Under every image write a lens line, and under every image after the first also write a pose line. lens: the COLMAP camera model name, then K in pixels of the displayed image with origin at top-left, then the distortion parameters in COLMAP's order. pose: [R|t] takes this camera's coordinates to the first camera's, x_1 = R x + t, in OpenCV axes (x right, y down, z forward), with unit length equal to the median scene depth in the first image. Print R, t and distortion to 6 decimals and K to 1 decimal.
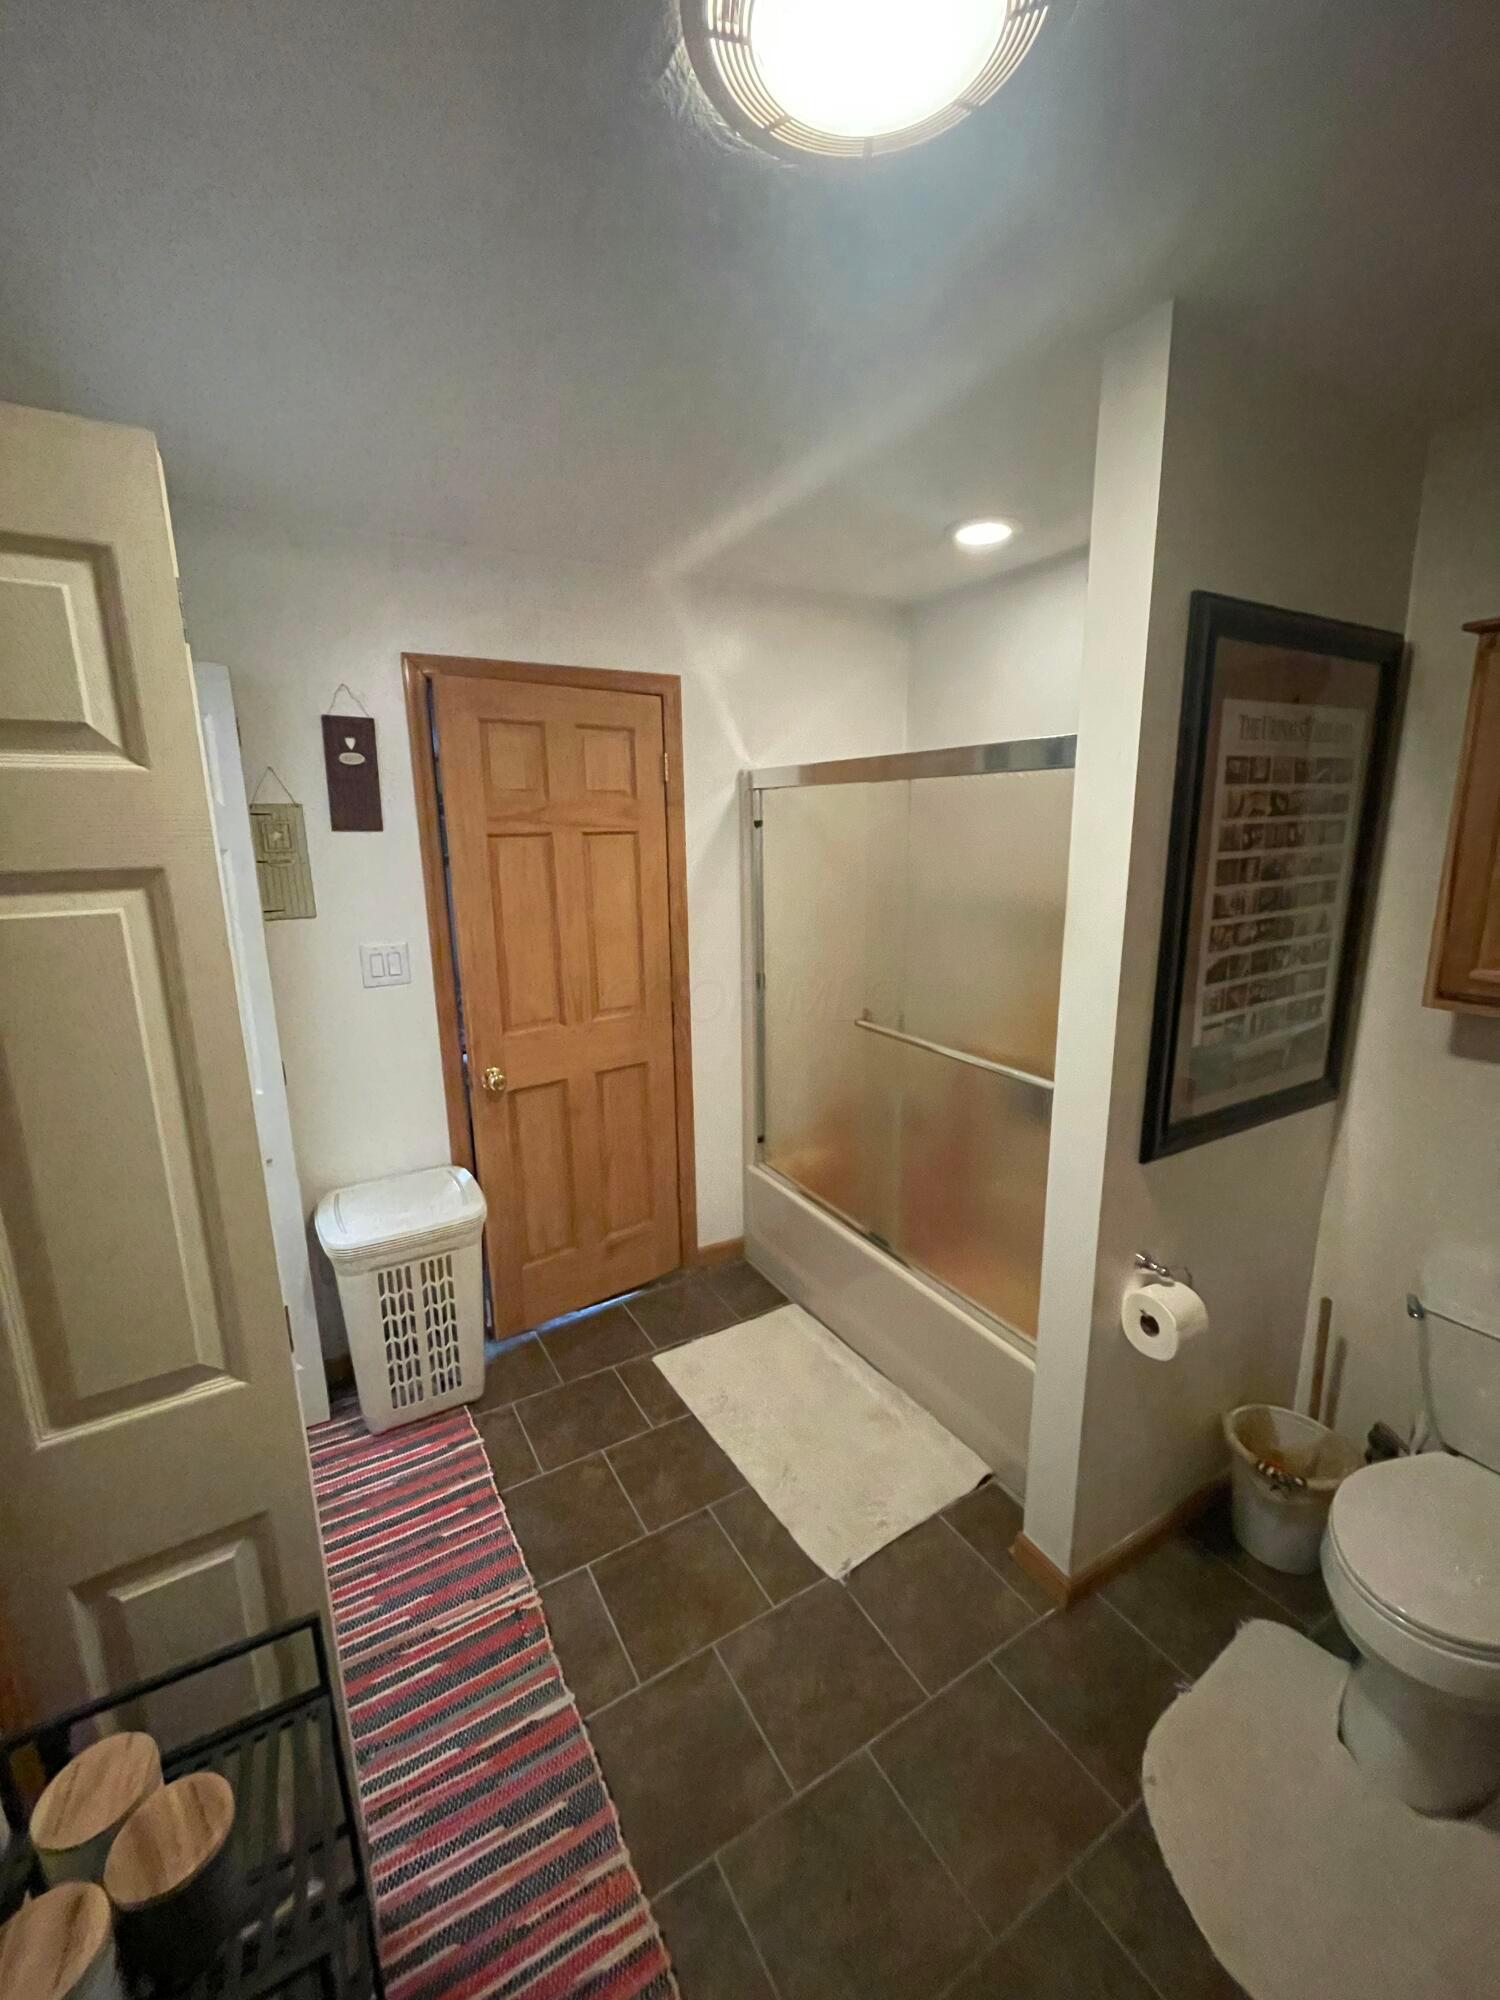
lens RADIAL K [[812.0, 0, 750.0], [0, 812.0, 1000.0], [0, 0, 1]] dist [-0.001808, -0.000355]
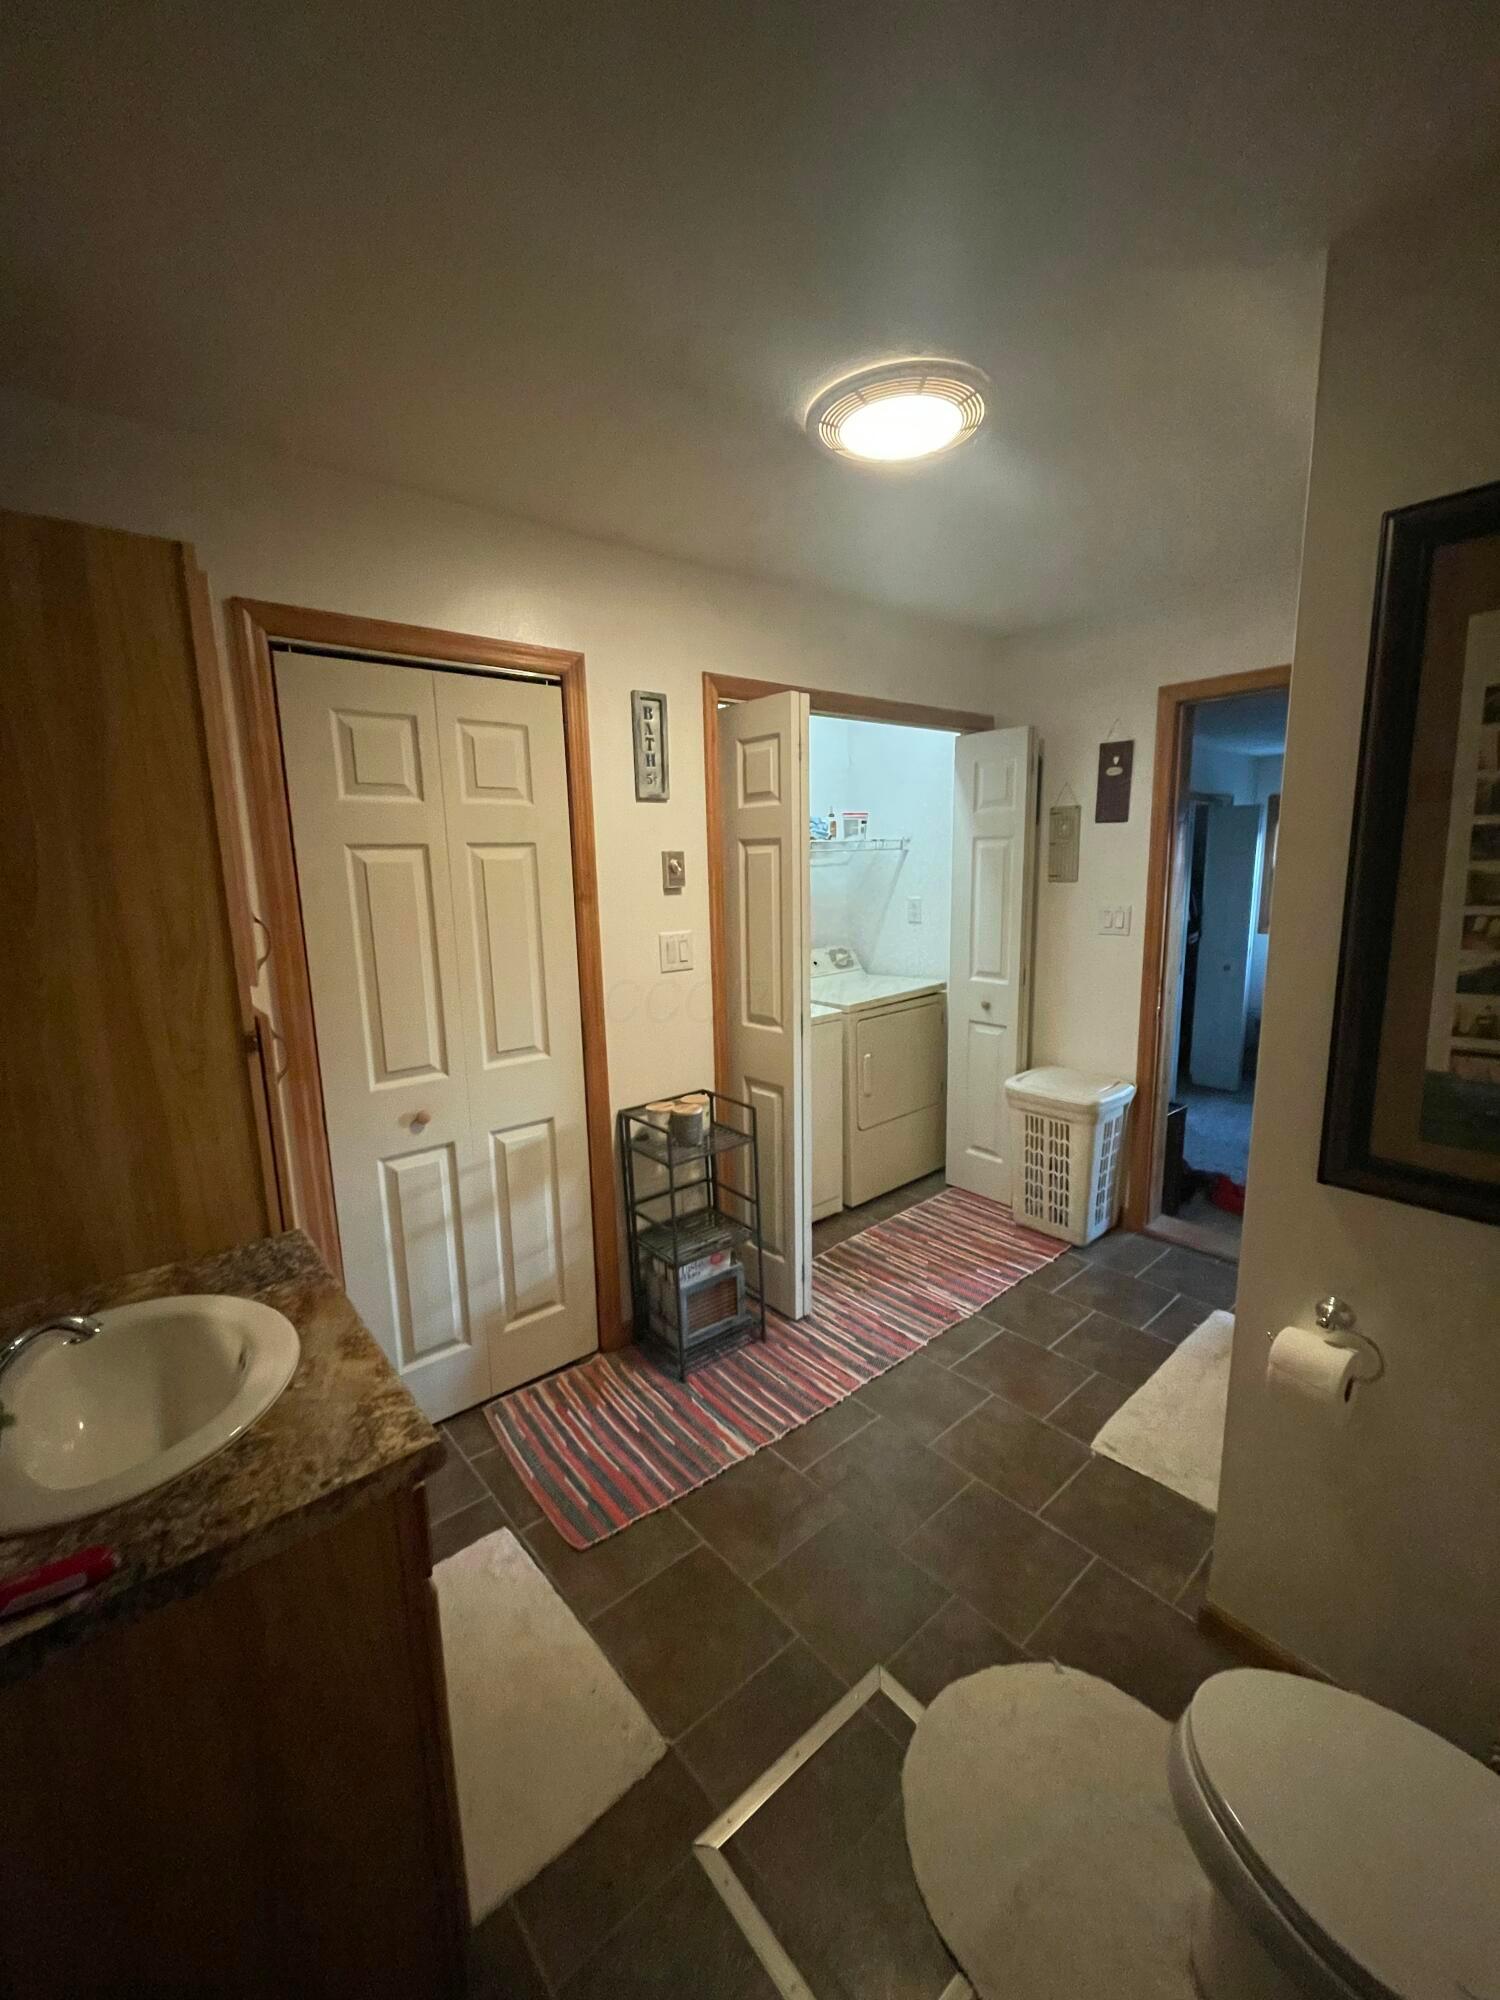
lens RADIAL K [[810.6, 0, 738.8], [0, 810.6, 1004.2], [0, 0, 1]] dist [-0.000288, -0.000178]
pose [[0.159508, 0.186285, -0.969461, 1.174349], [-0.181489, 0.970830, 0.156688, -0.005366], [0.970370, 0.150954, 0.188664, 0.210407]]
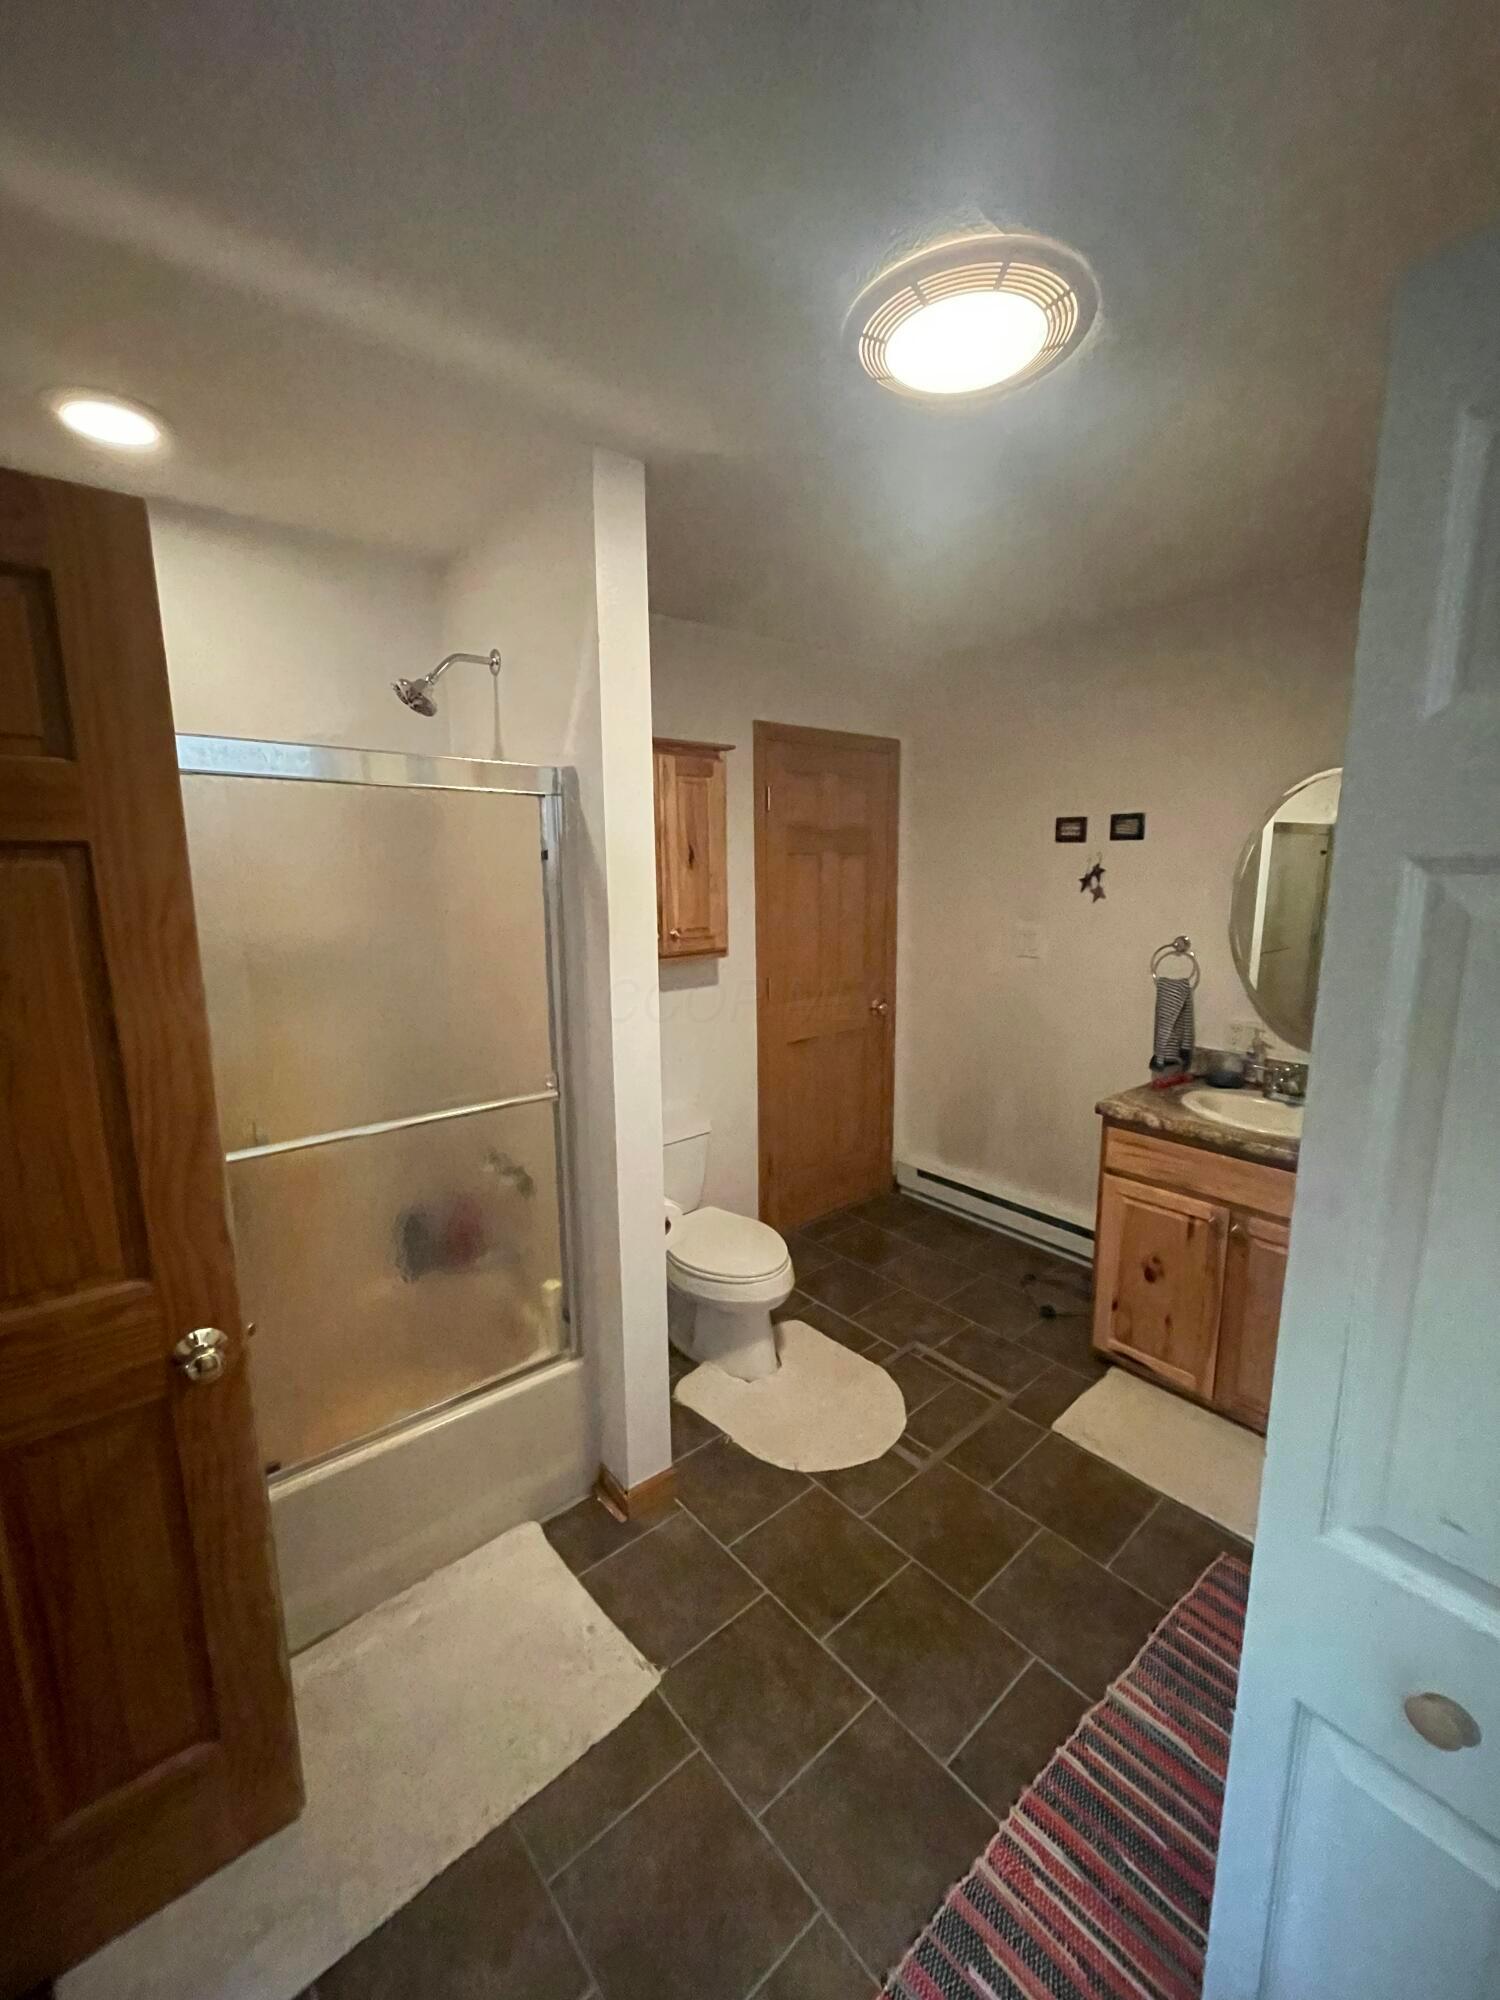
lens RADIAL K [[803.8, 0, 748.8], [0, 803.8, 999.8], [0, 0, 1]] dist [-0.000327, -0.000567]
pose [[-0.173170, -0.155360, 0.972561, -0.749297], [0.213614, 0.958049, 0.191078, -0.176212], [-0.961447, 0.240841, -0.132719, 0.956716]]
